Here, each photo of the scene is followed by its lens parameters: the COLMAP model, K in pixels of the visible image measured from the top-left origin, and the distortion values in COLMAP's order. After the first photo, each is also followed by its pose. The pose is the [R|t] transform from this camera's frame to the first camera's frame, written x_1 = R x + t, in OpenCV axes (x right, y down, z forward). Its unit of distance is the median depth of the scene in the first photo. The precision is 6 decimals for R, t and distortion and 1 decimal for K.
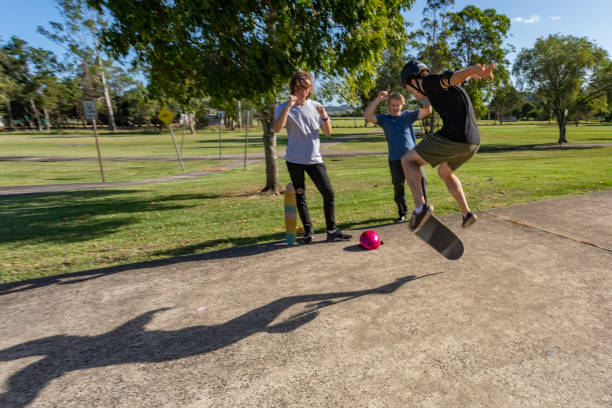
lens RADIAL K [[393.9, 0, 416.5], [0, 393.9, 204.7], [0, 0, 1]] dist [0.000989, 0.003524]
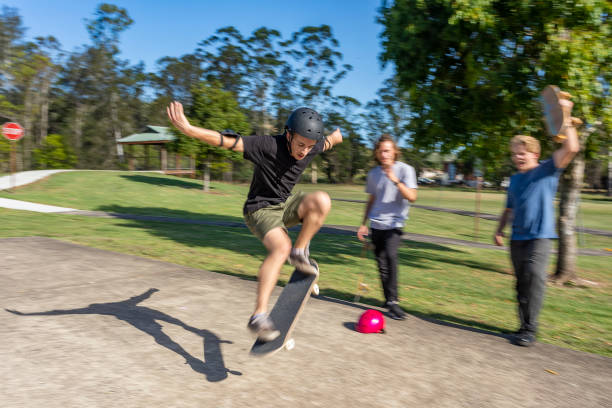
lens RADIAL K [[537.5, 0, 306.0], [0, 537.5, 204.0], [0, 0, 1]] dist [0.001339, 0.000830]
pose [[0.357029, 0.075379, -0.931047, 0.416776], [-0.240497, 0.970554, -0.013646, -0.047372], [0.902603, 0.228786, 0.364644, 0.225011]]
